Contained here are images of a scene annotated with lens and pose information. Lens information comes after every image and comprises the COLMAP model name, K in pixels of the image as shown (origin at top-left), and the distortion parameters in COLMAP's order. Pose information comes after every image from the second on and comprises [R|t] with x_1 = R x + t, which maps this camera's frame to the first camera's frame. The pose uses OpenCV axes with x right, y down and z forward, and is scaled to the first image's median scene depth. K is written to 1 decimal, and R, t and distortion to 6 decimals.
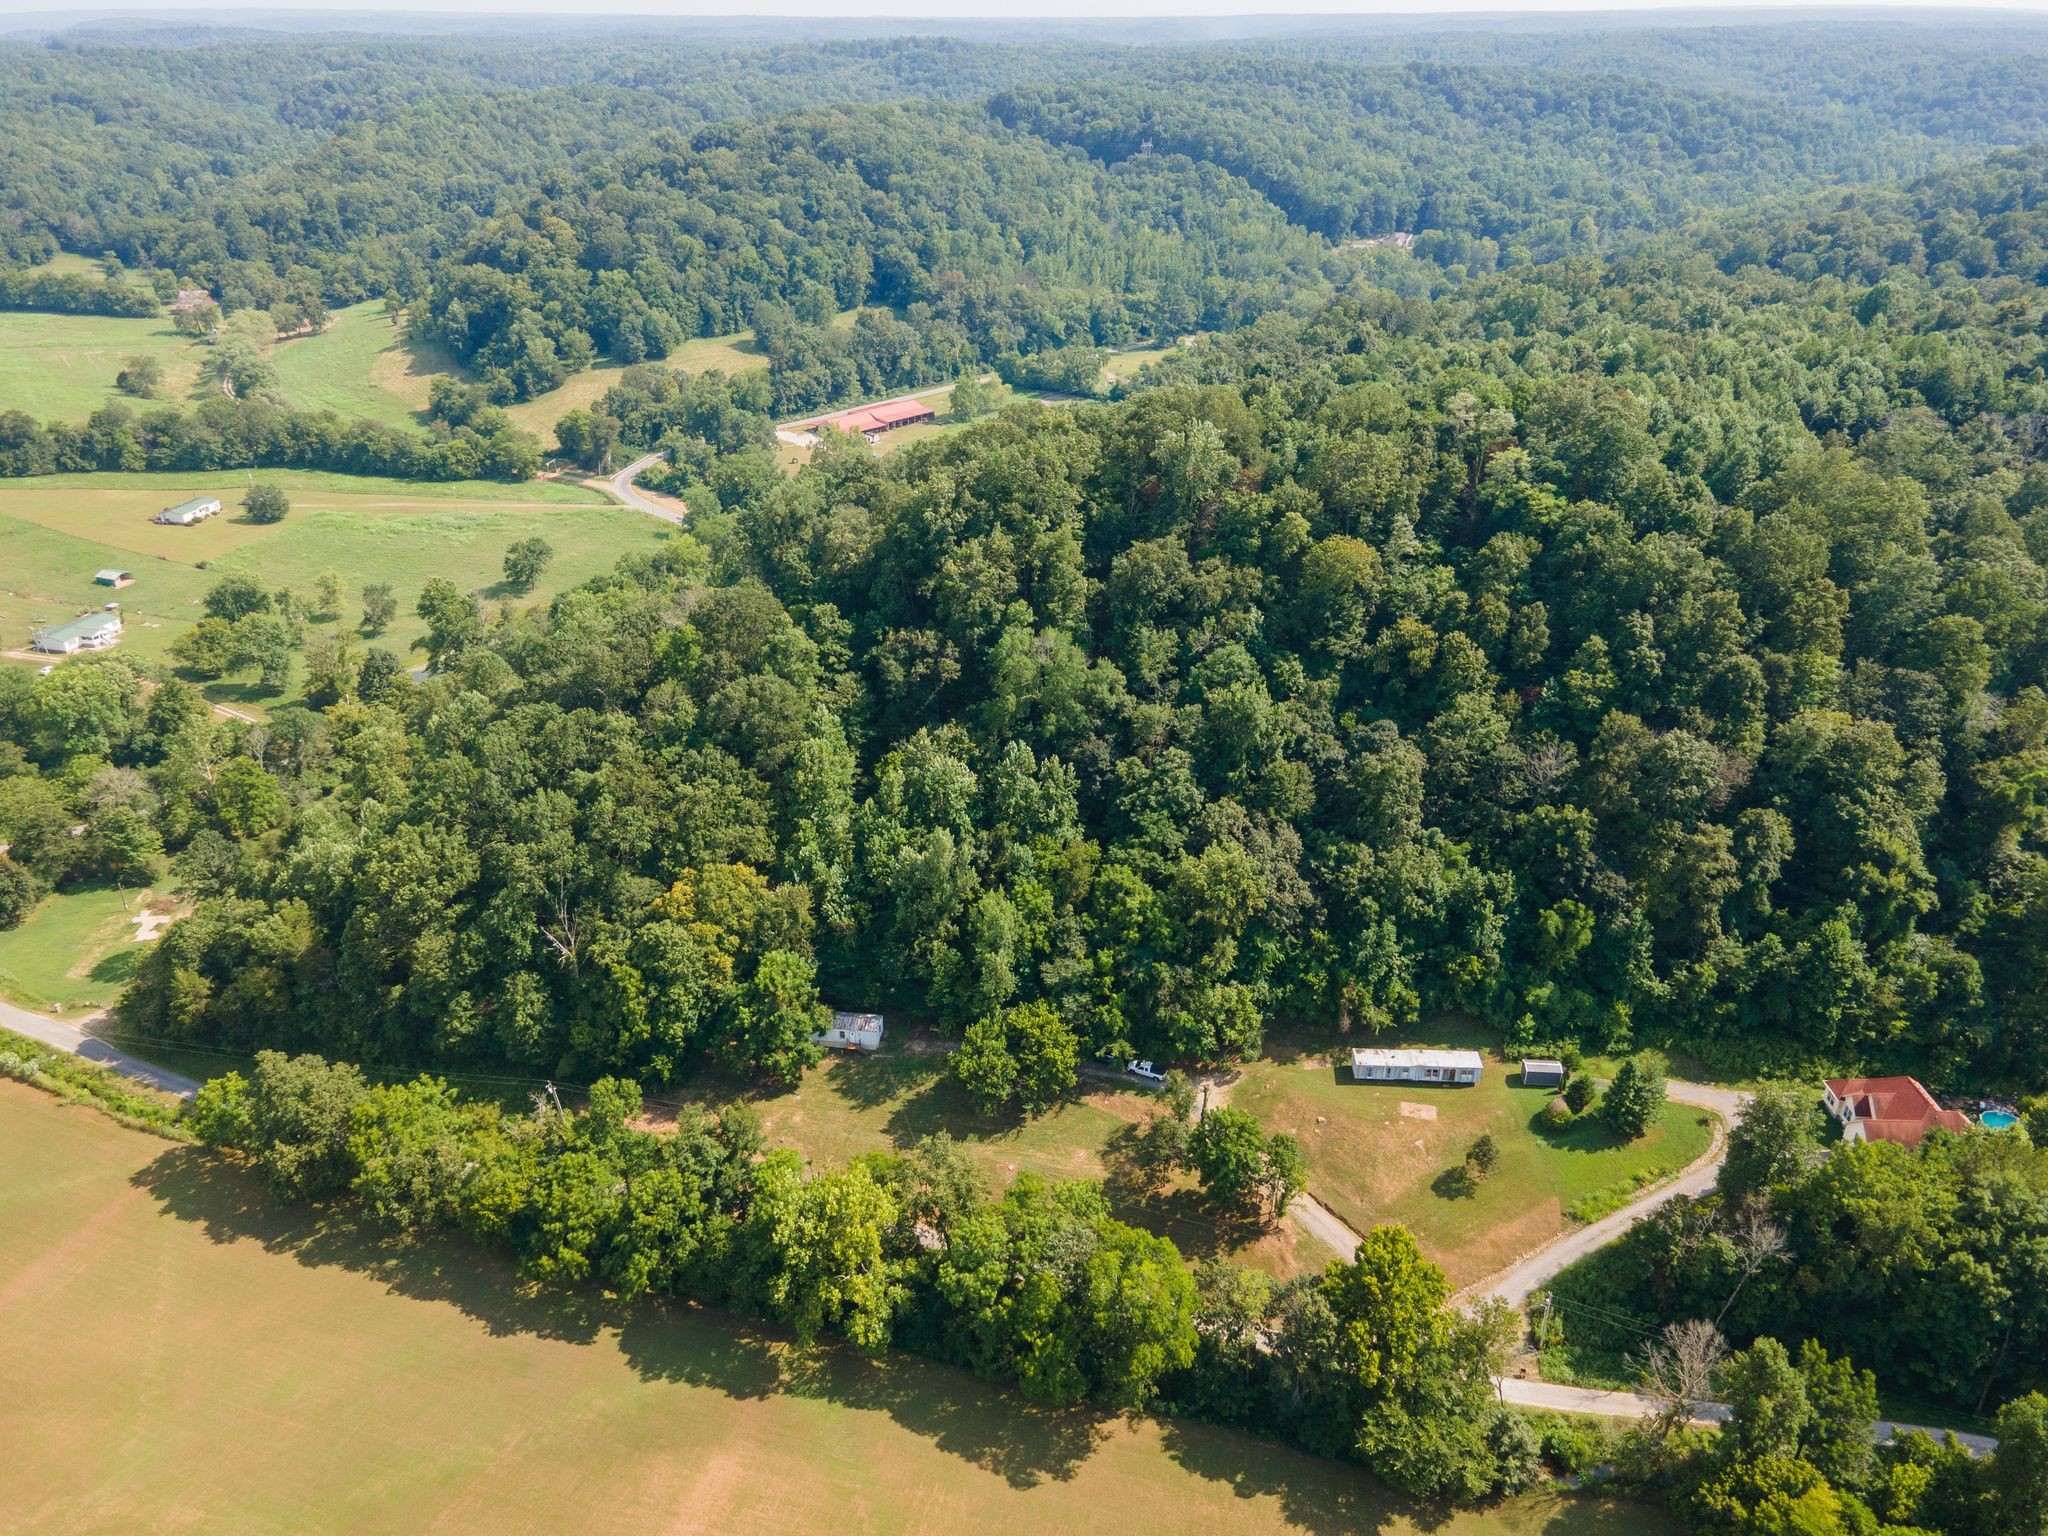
lens RADIAL K [[1502.6, 0, 1014.6], [0, 1502.6, 760.2], [0, 0, 1]] dist [0.015615, 0.057522]
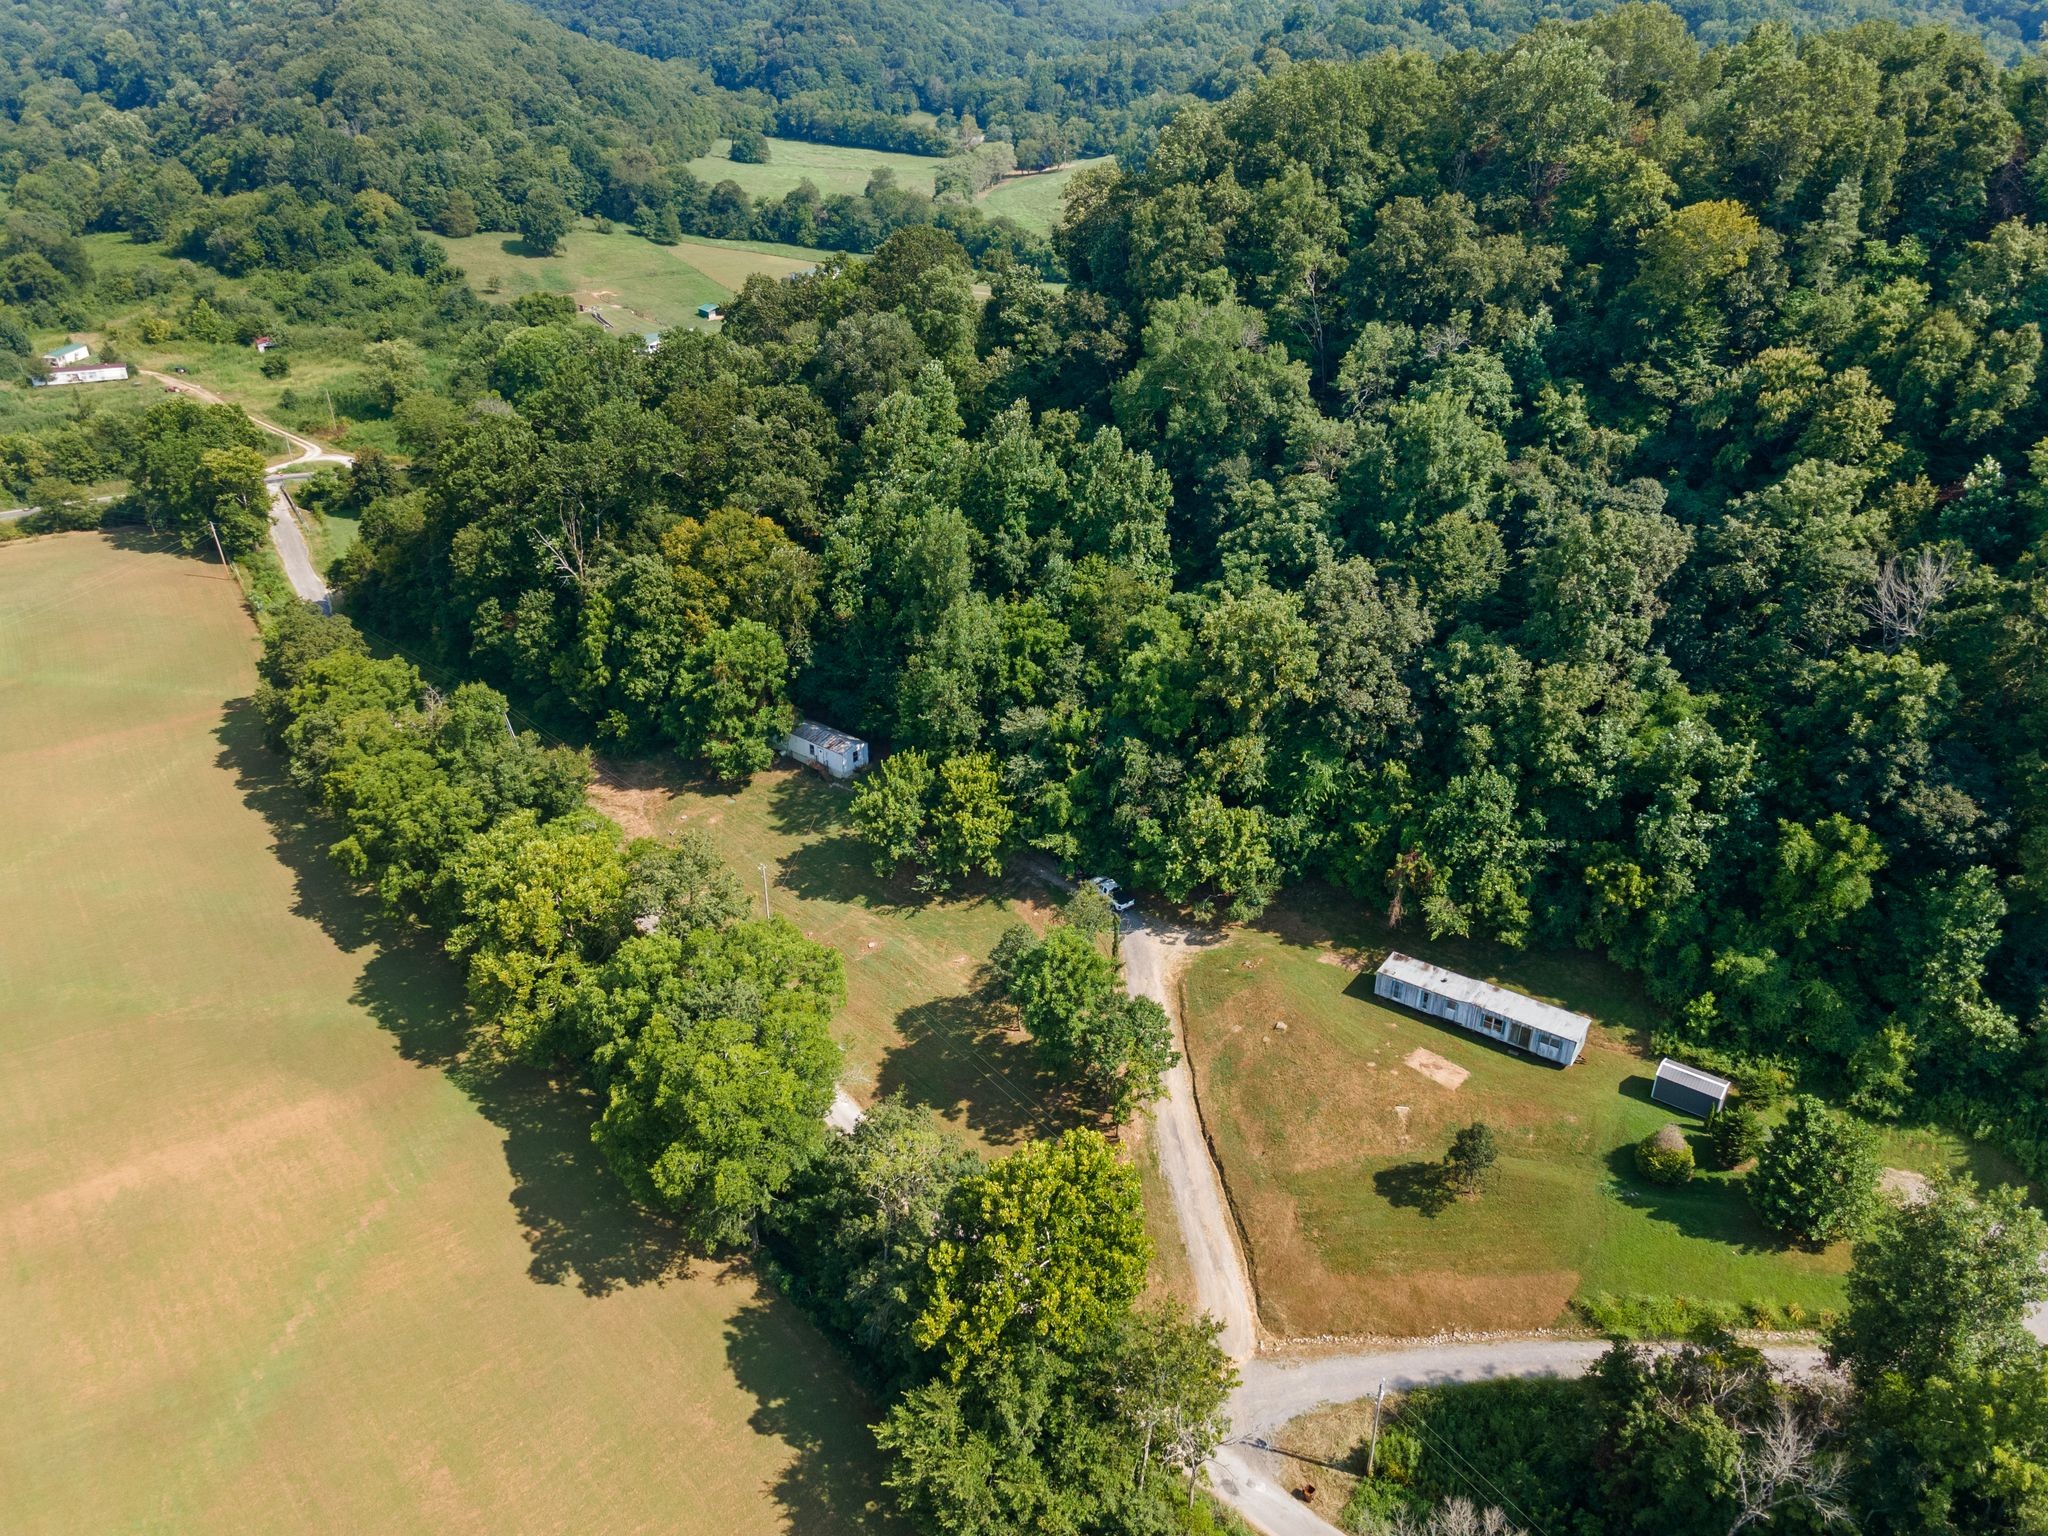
lens RADIAL K [[1477.8, 0, 1015.2], [0, 1477.8, 772.8], [0, 0, 1]] dist [0.042587, 0.009242]
pose [[0.840548, 0.253283, -0.478881, 0.359147], [-0.239174, 0.966659, 0.091467, 0.096673], [0.486082, 0.037653, 0.873102, 0.363649]]
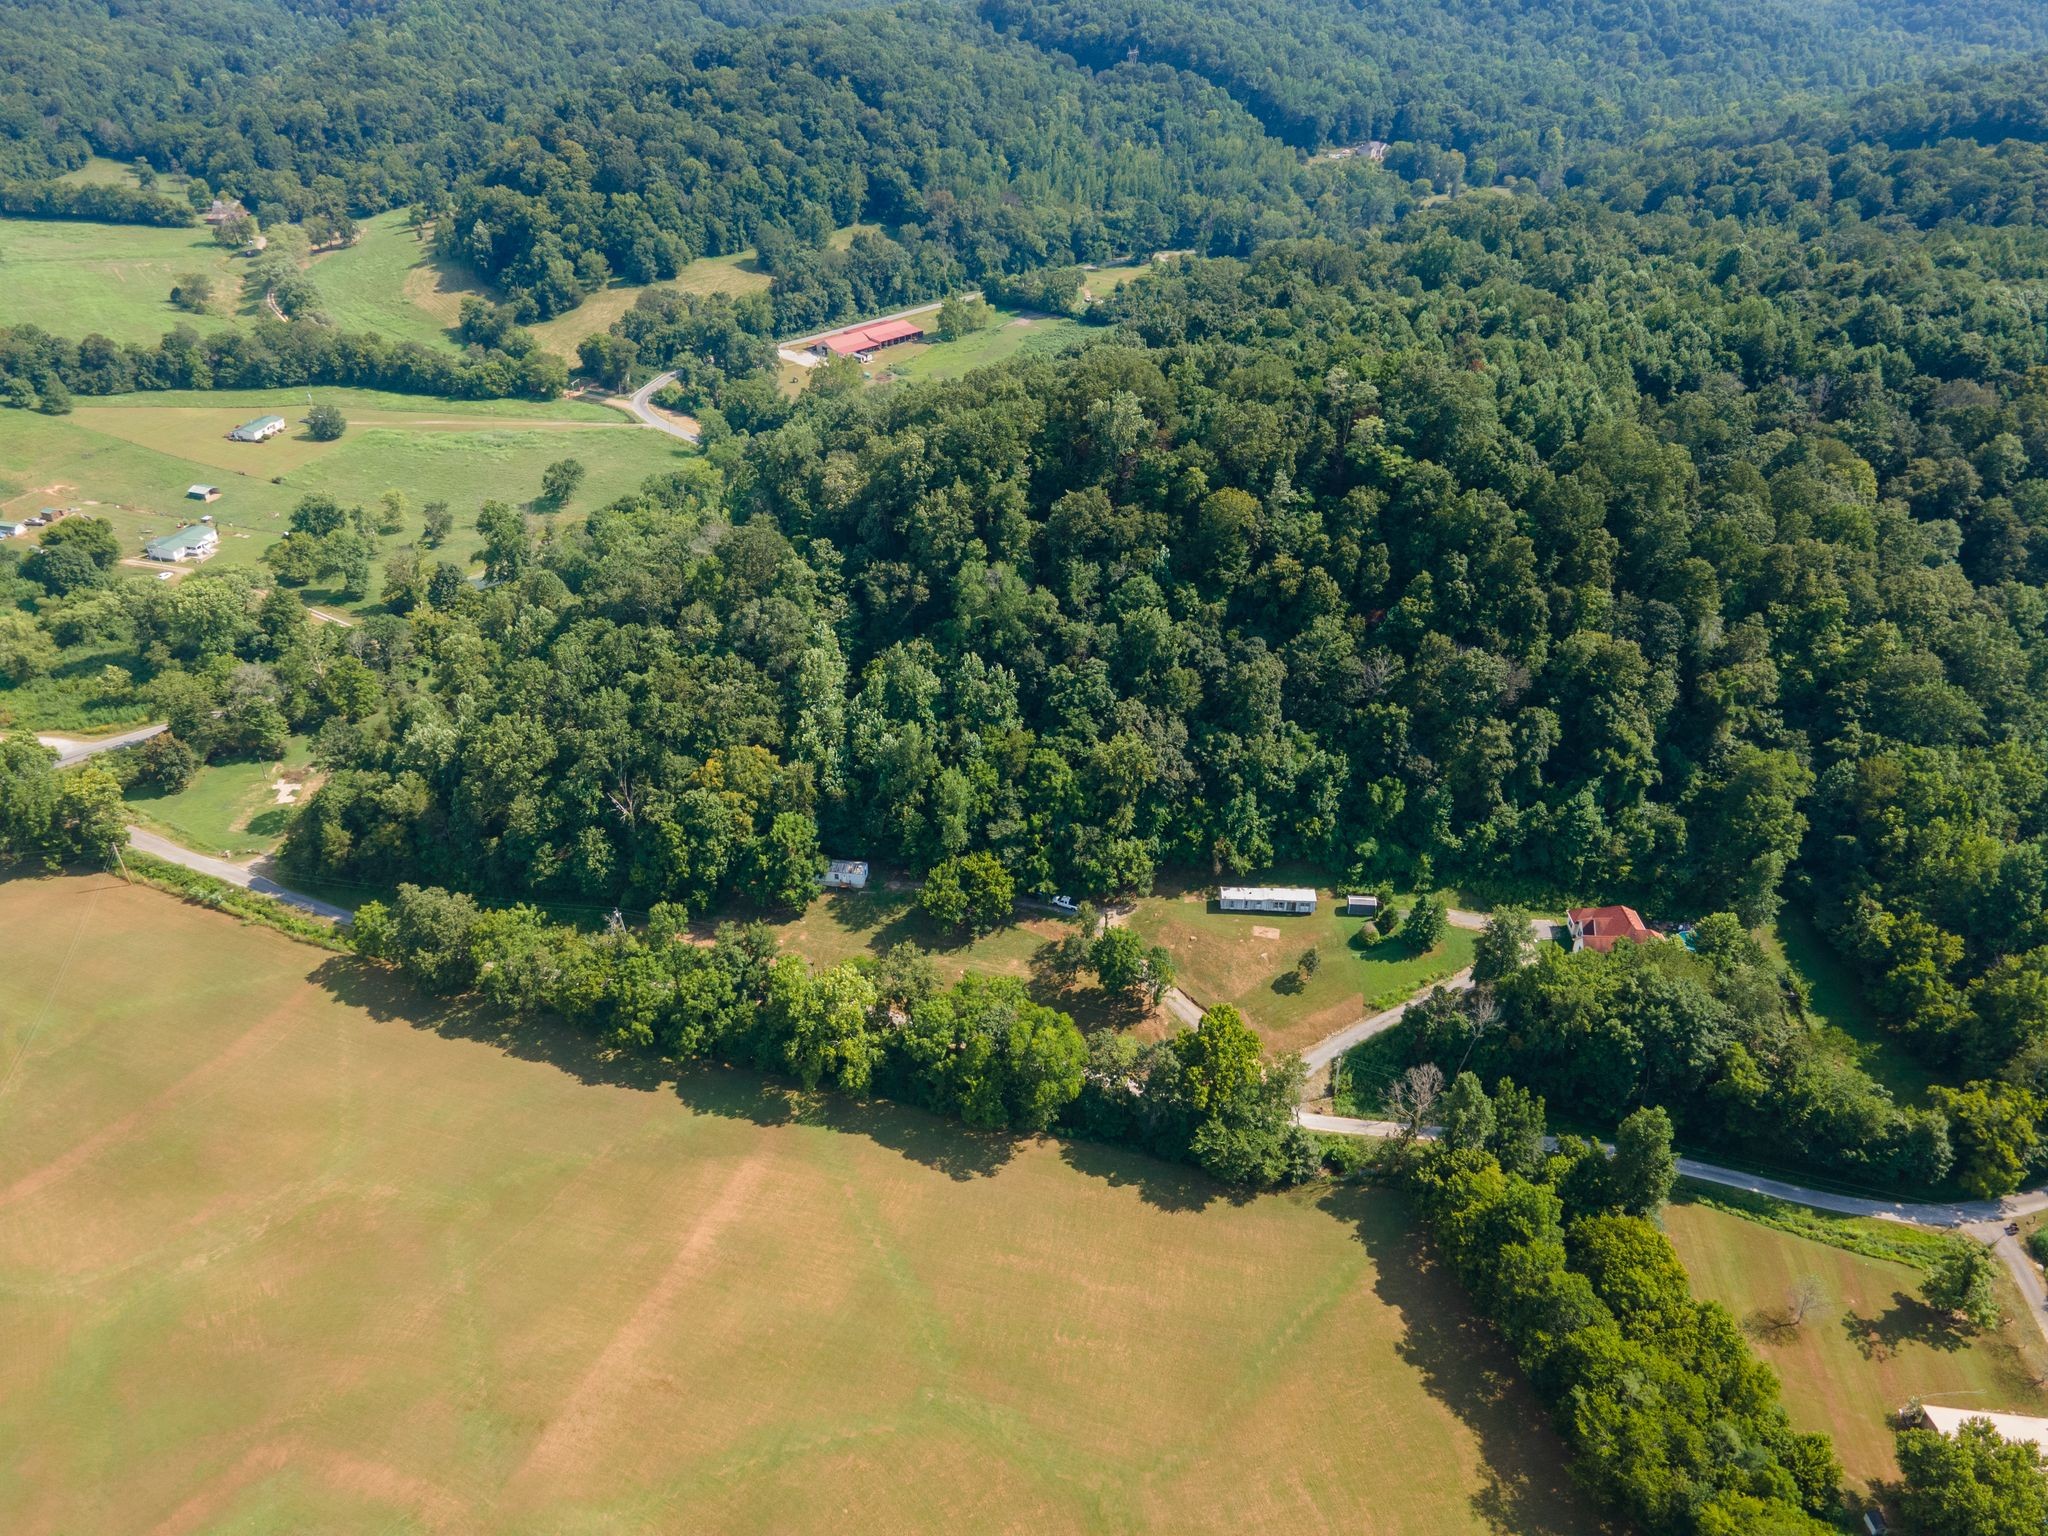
lens RADIAL K [[1477.8, 0, 1015.2], [0, 1477.8, 772.8], [0, 0, 1]] dist [0.042587, 0.009242]
pose [[0.999988, 0.004856, 0.000129, 0.040836], [-0.004849, 0.996135, 0.087700, -0.021710], [0.000297, -0.087700, 0.996147, -0.280136]]
